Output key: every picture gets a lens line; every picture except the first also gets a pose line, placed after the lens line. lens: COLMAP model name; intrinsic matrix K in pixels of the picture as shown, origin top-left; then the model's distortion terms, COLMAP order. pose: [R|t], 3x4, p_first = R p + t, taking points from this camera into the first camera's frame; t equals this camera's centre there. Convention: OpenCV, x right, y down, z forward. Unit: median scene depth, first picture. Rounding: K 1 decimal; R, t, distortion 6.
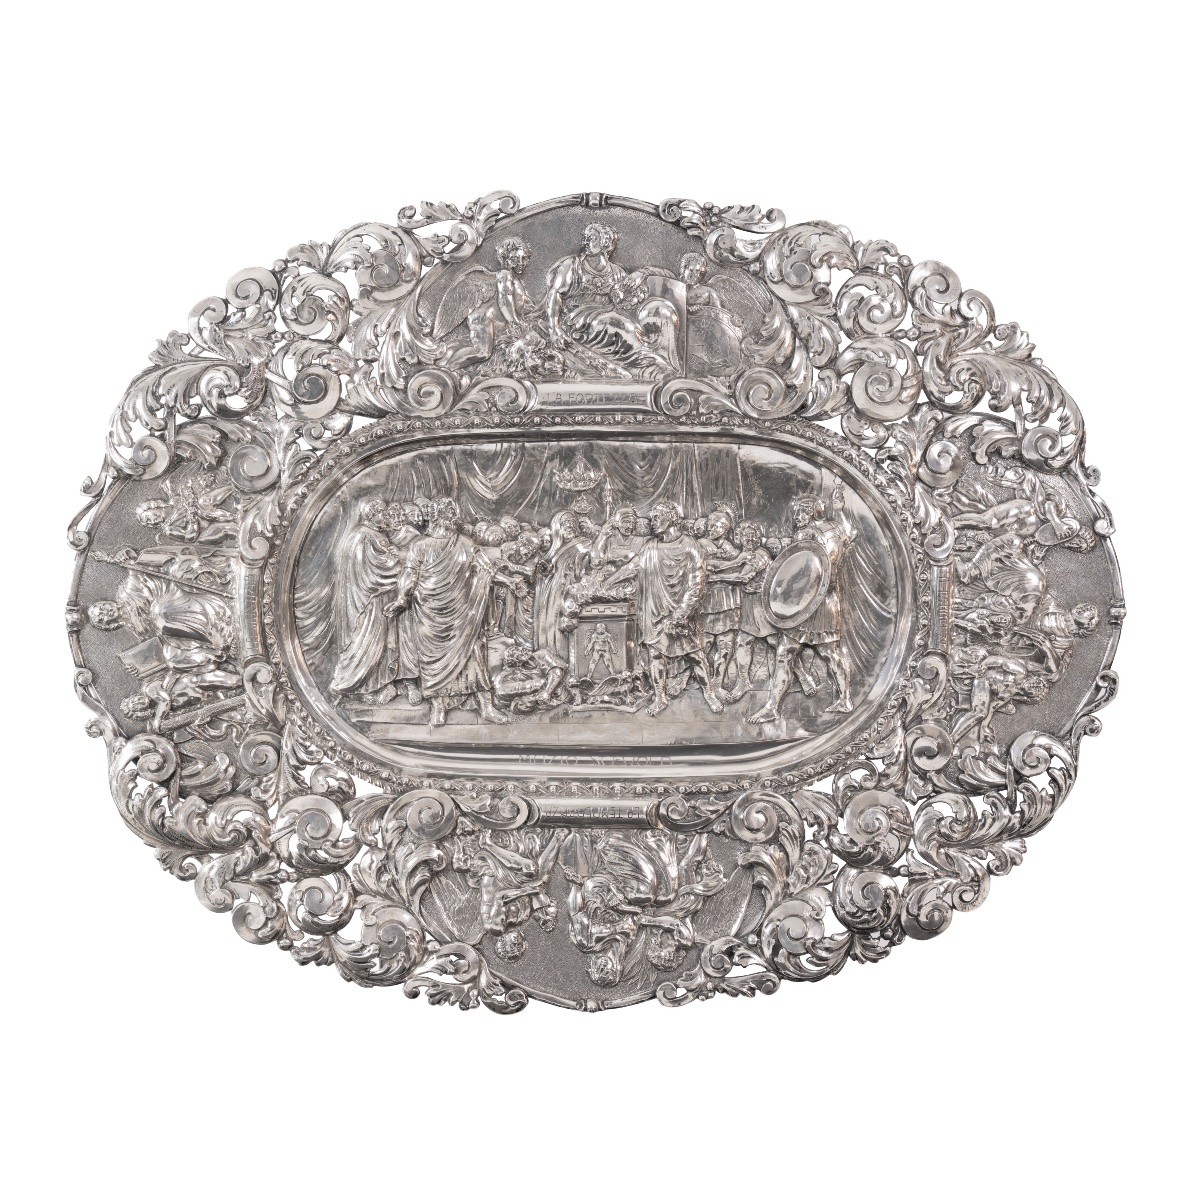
lens RADIAL K [[3328.9, 0, 601.8], [0, 3328.9, 602.0], [0, 0, 1]] dist [0.124030, 0.000000]
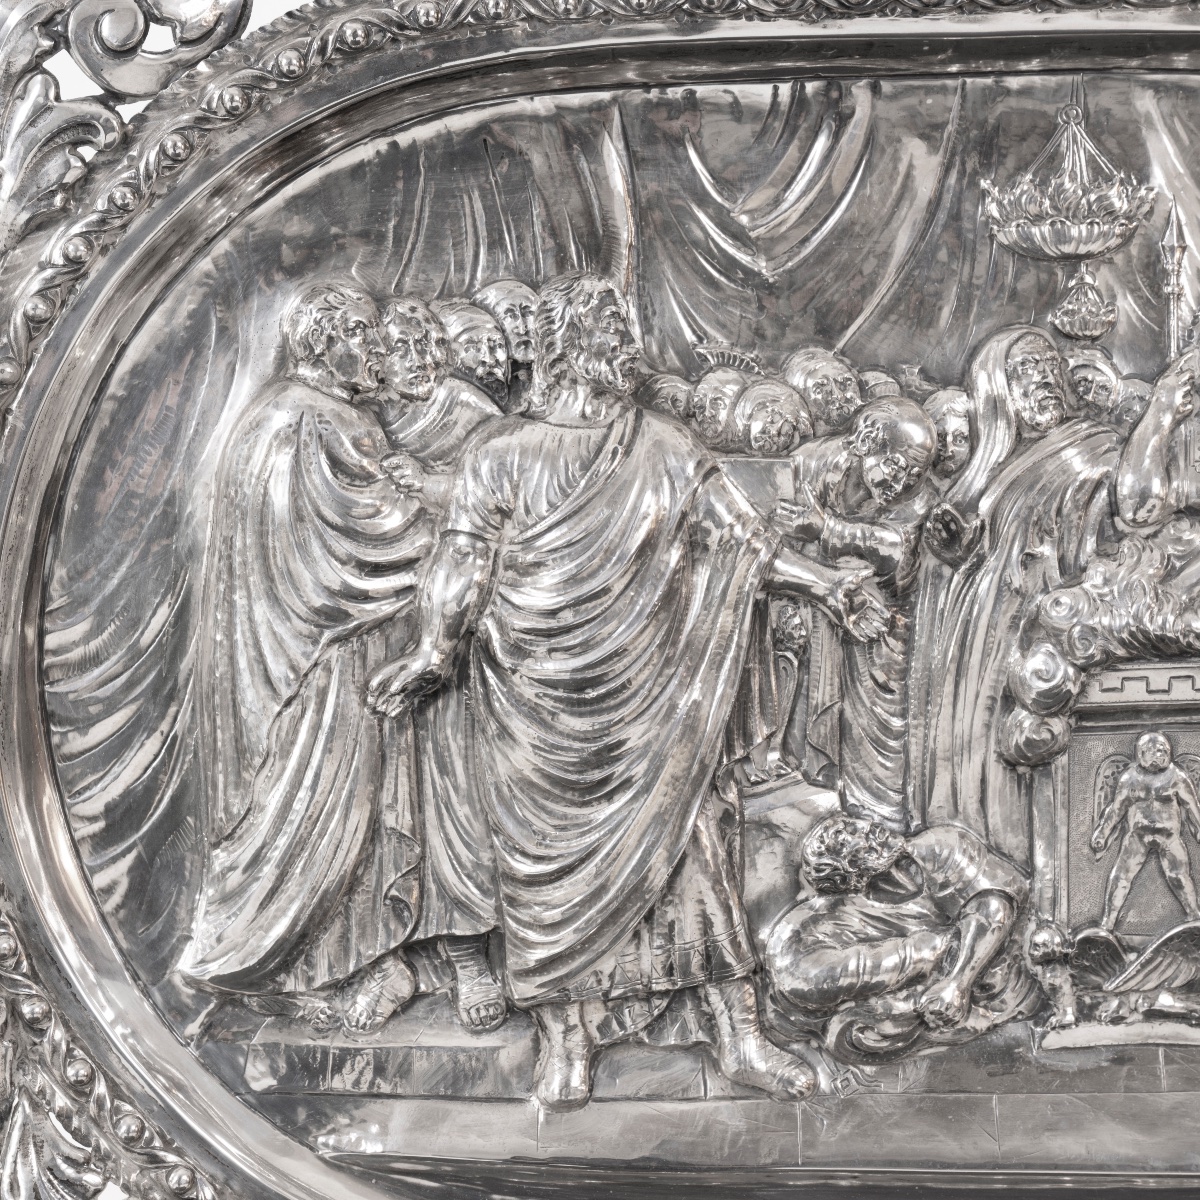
lens RADIAL K [[3514.5, 0, 600.6], [0, 3514.5, 598.2], [0, 0, 1]] dist [0.020043, 0.000000]
pose [[0.999932, -0.005141, 0.010434, -0.049092], [0.005441, 0.999566, -0.028947, 0.003402], [-0.010281, 0.029002, 0.999526, 0.706657]]
